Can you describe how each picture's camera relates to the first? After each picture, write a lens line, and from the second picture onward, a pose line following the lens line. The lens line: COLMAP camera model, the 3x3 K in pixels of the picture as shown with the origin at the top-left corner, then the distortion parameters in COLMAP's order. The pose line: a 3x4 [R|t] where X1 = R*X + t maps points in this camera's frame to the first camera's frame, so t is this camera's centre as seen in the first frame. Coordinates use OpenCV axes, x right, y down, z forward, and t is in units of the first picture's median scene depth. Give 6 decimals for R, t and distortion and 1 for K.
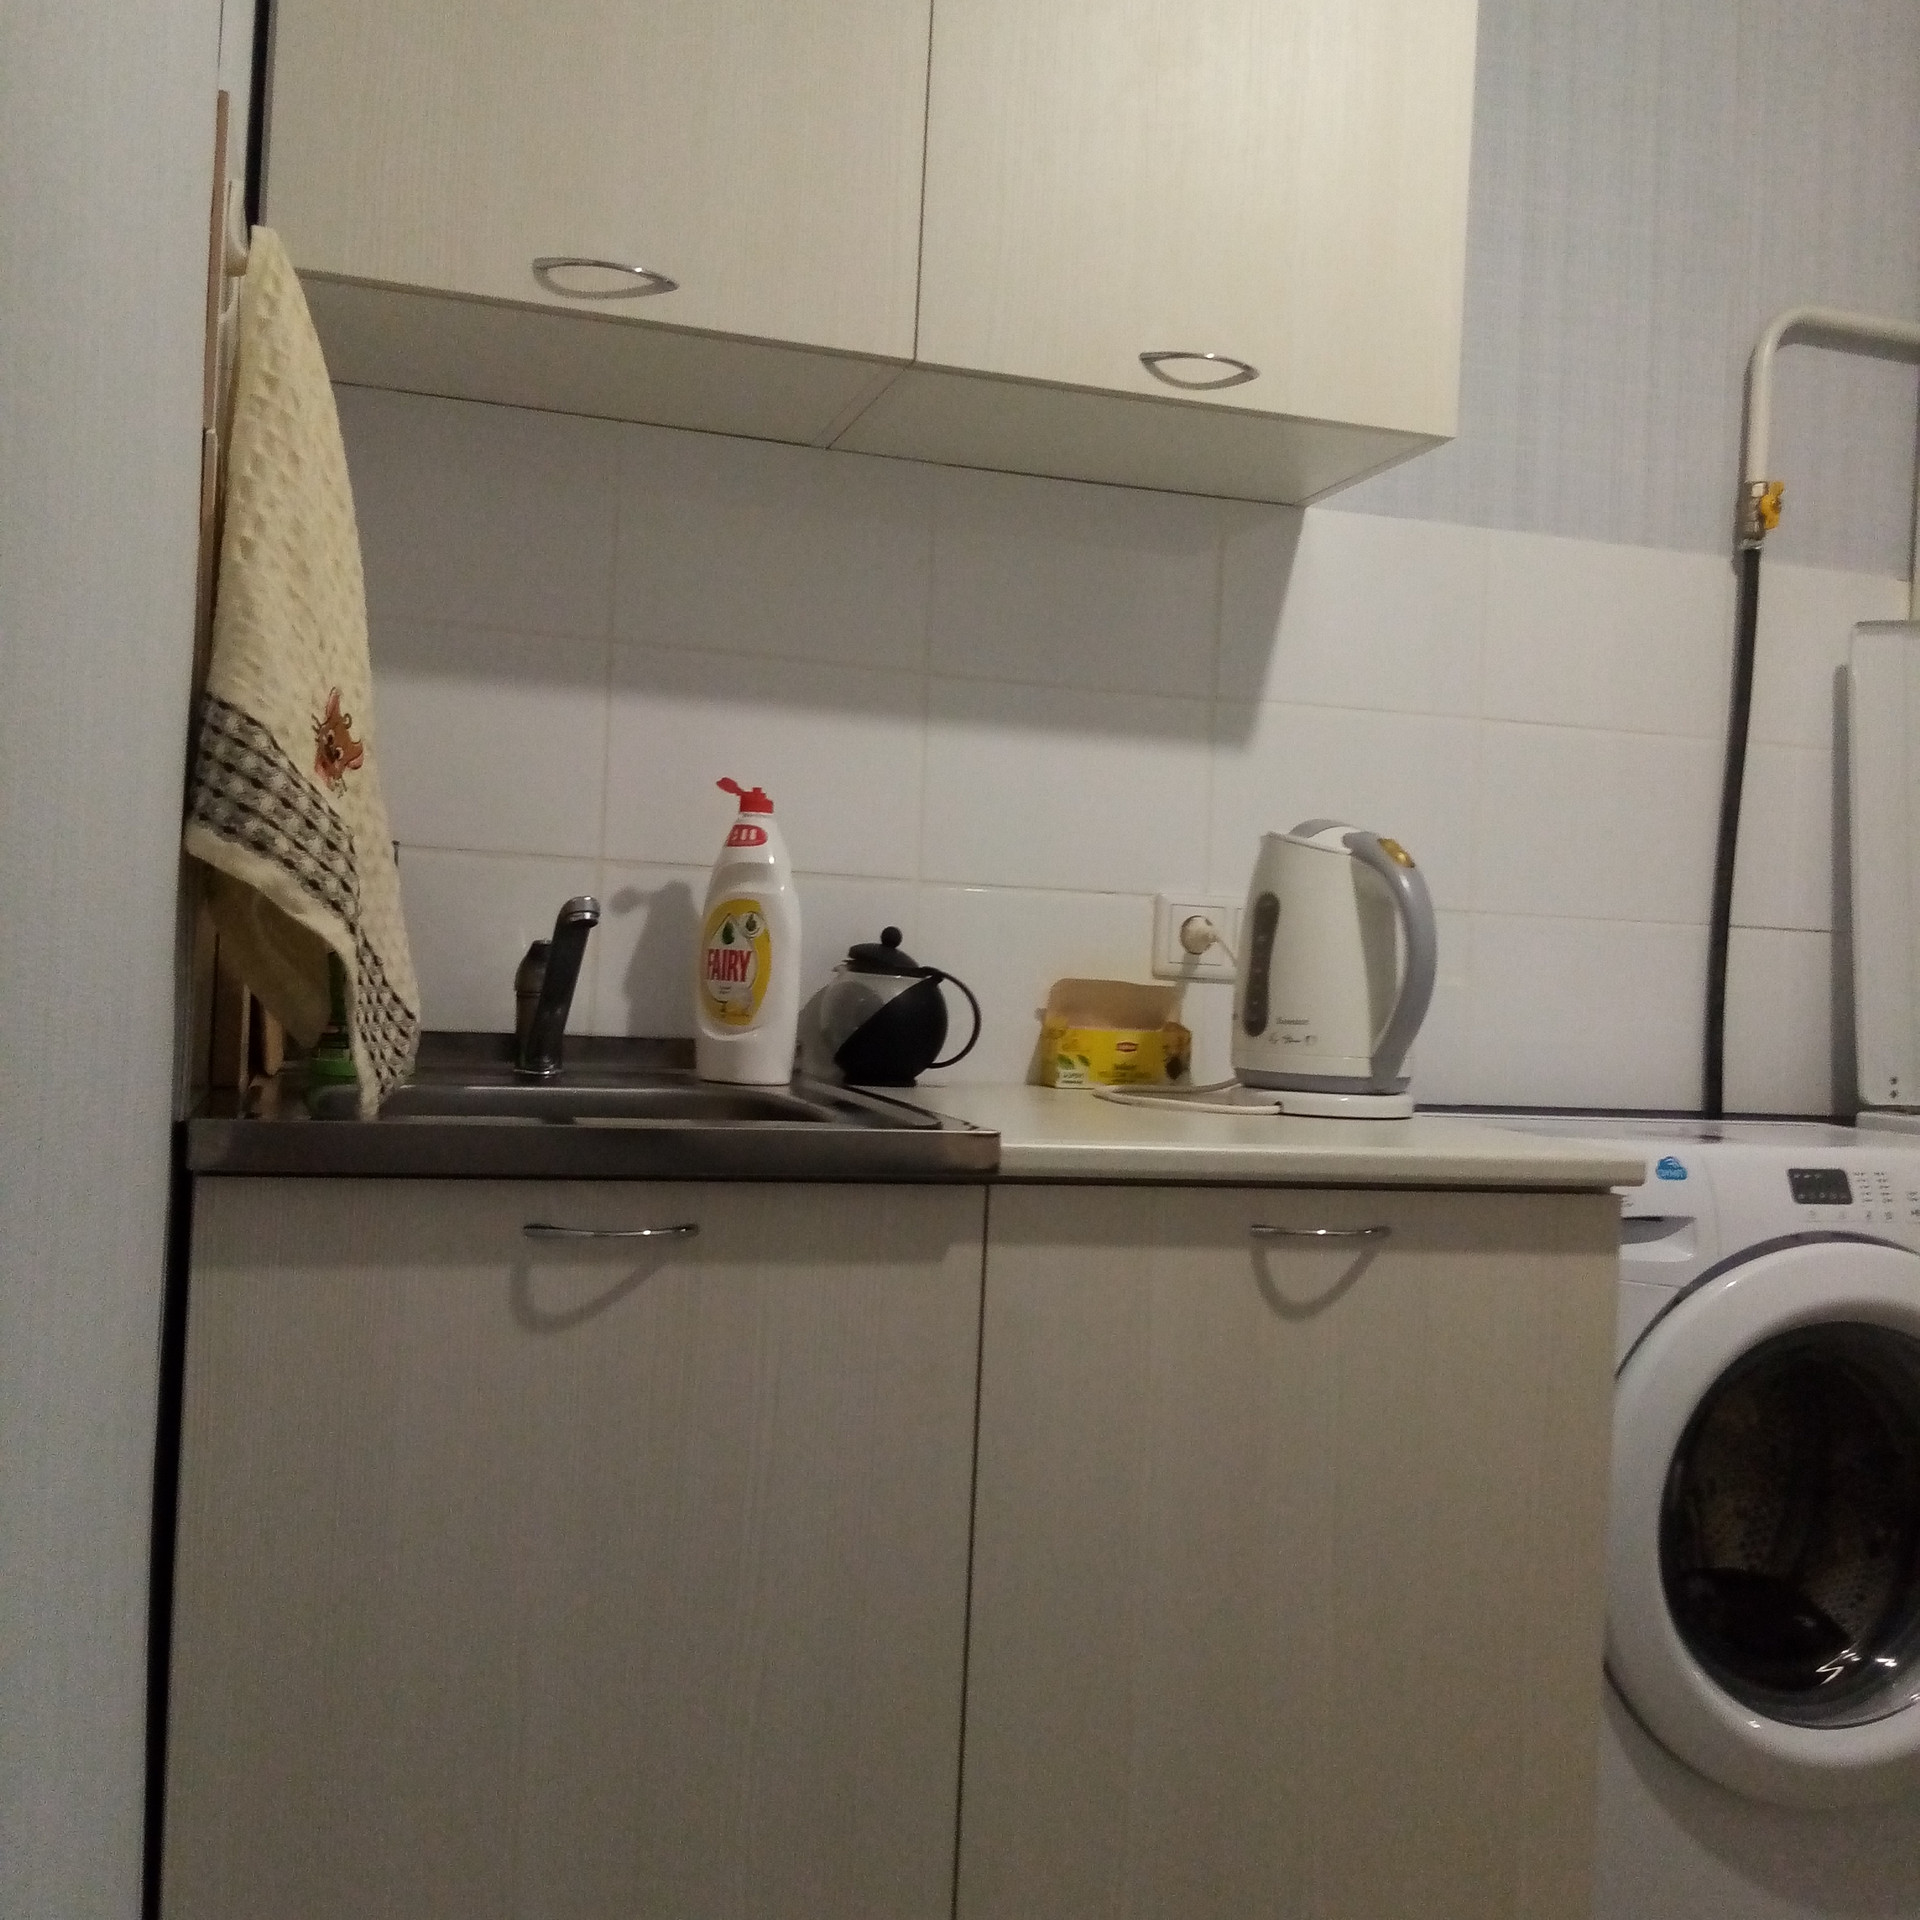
lens RADIAL K [[2031.2, 0, 960.0], [0, 2031.2, 960.0], [0, 0, 1]] dist [0.103389, -0.227894]
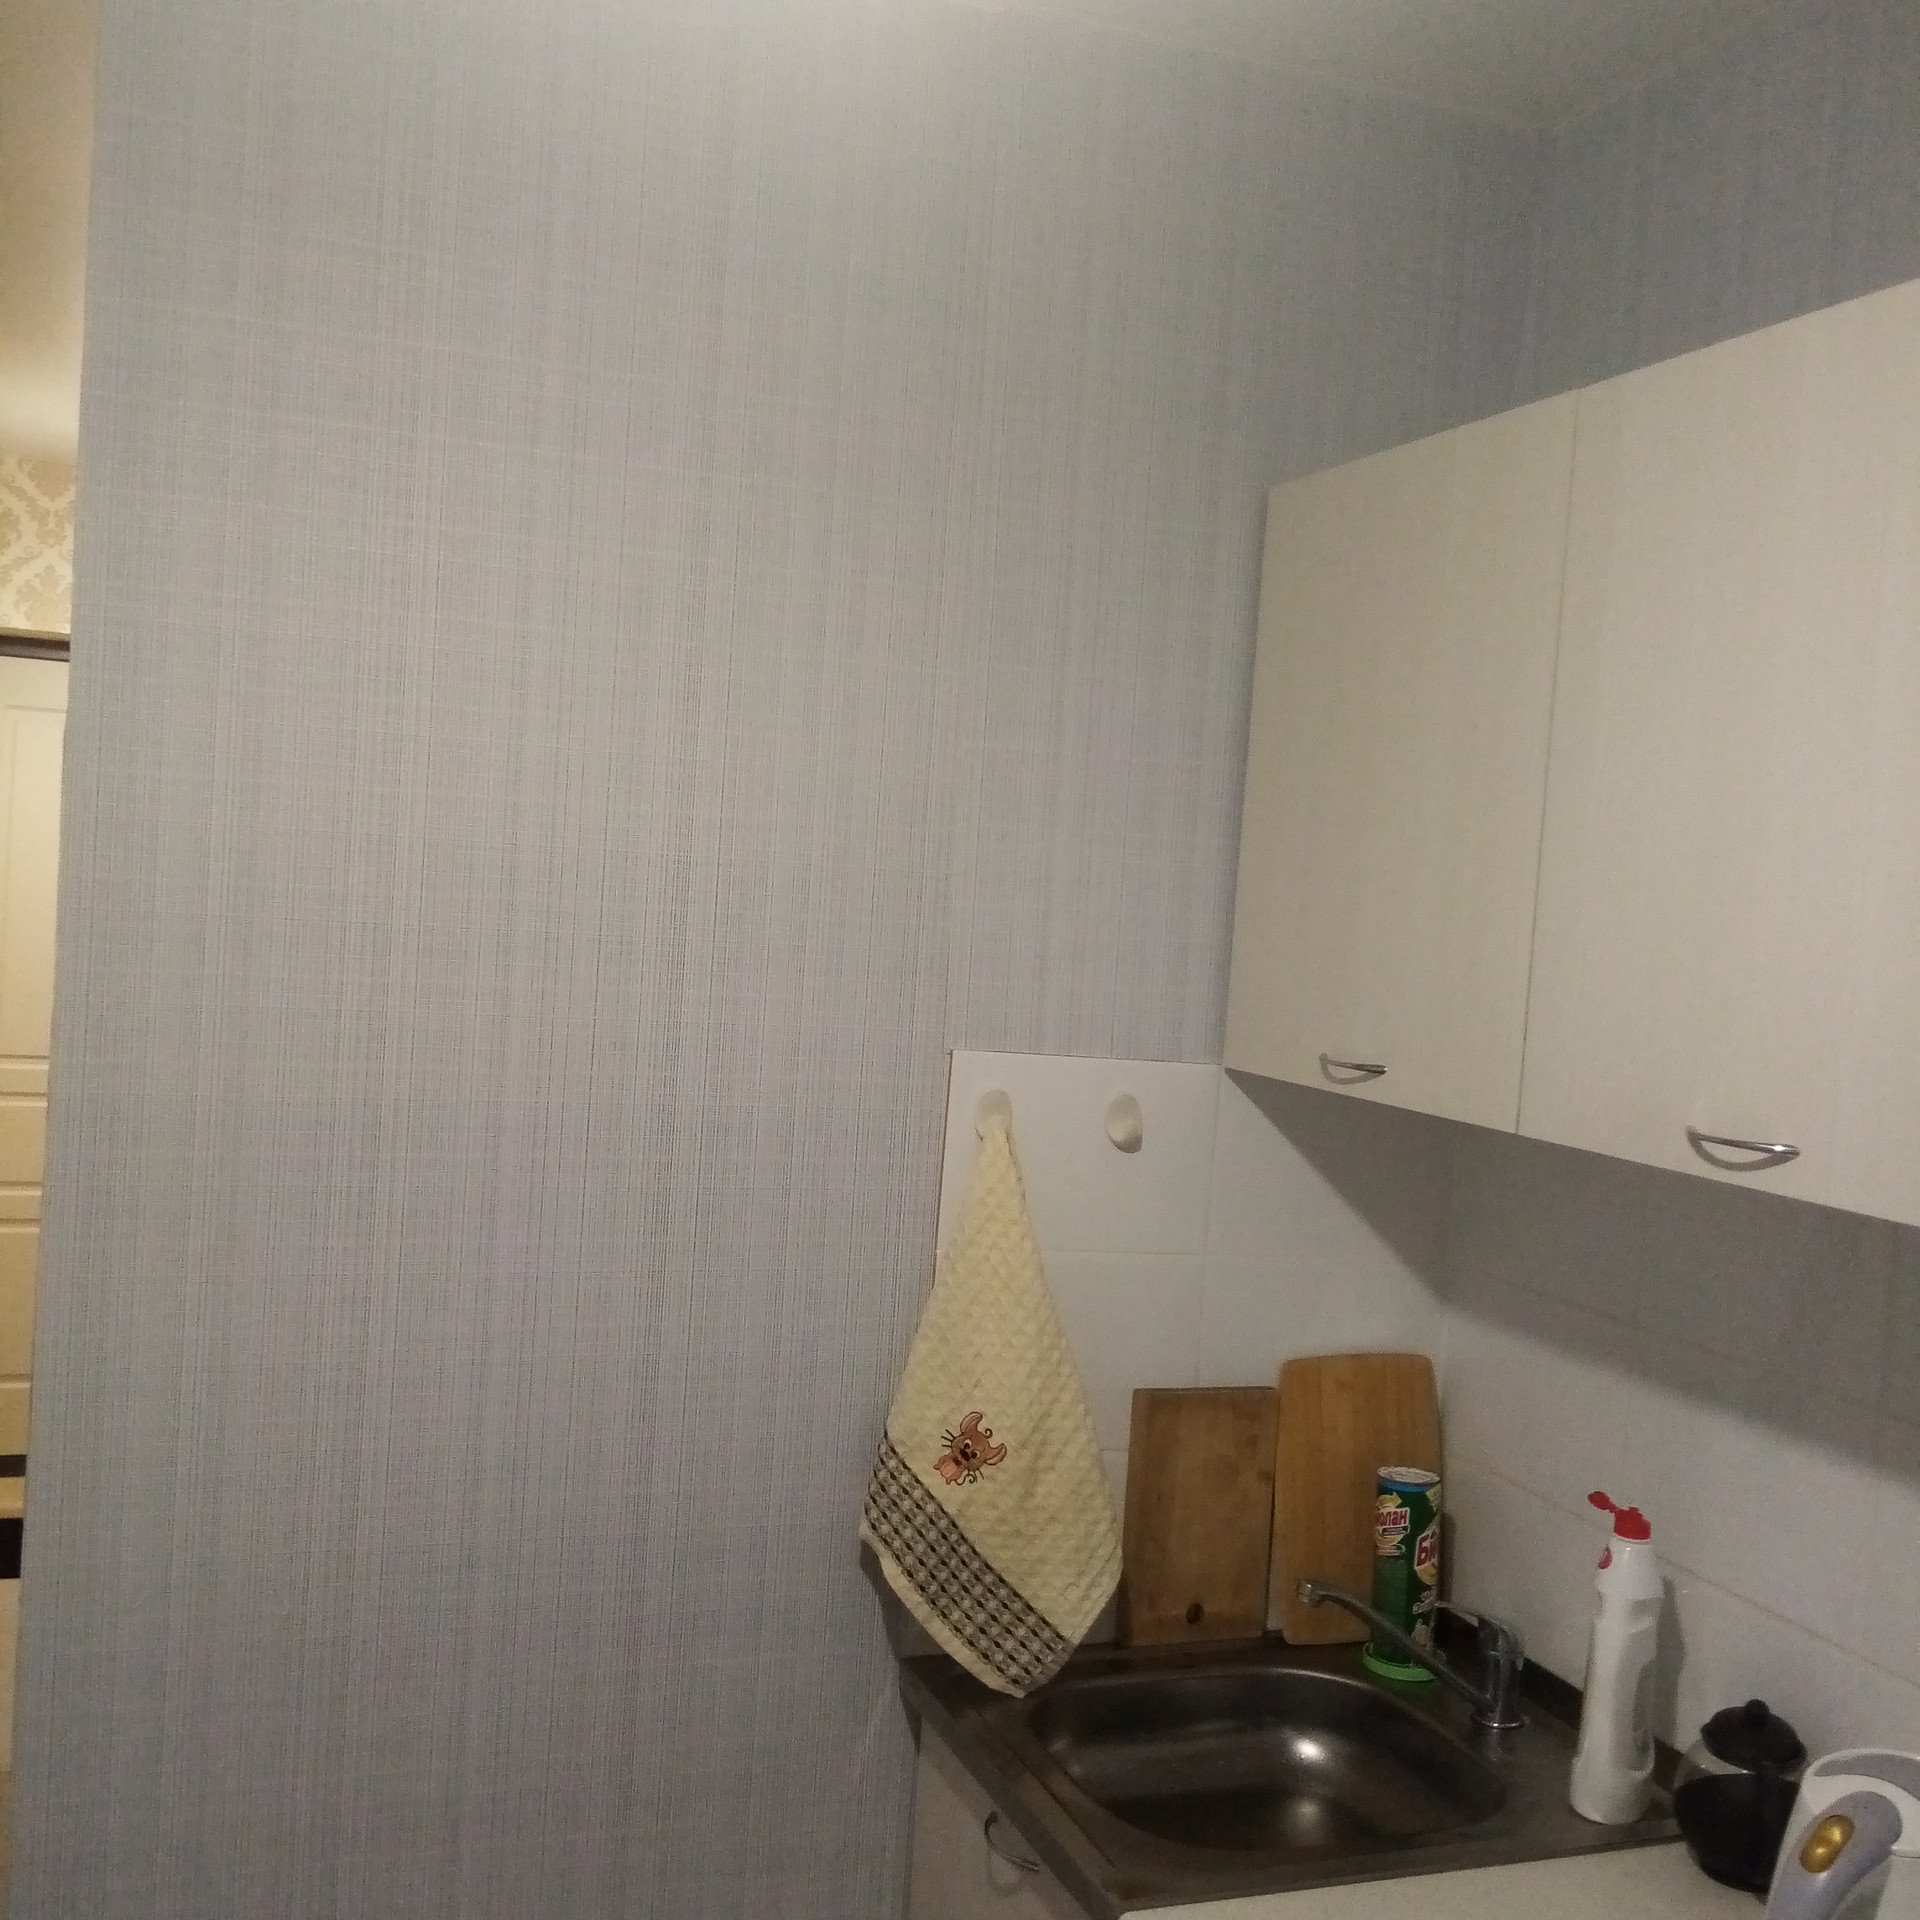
lens RADIAL K [[2031.2, 0, 960.0], [0, 2031.2, 960.0], [0, 0, 1]] dist [0.103389, -0.227894]
pose [[0.066603, -0.004775, -0.997768, 0.958638], [-0.058947, 0.998223, -0.008712, -0.353936], [0.996037, 0.059396, 0.066203, 0.656474]]
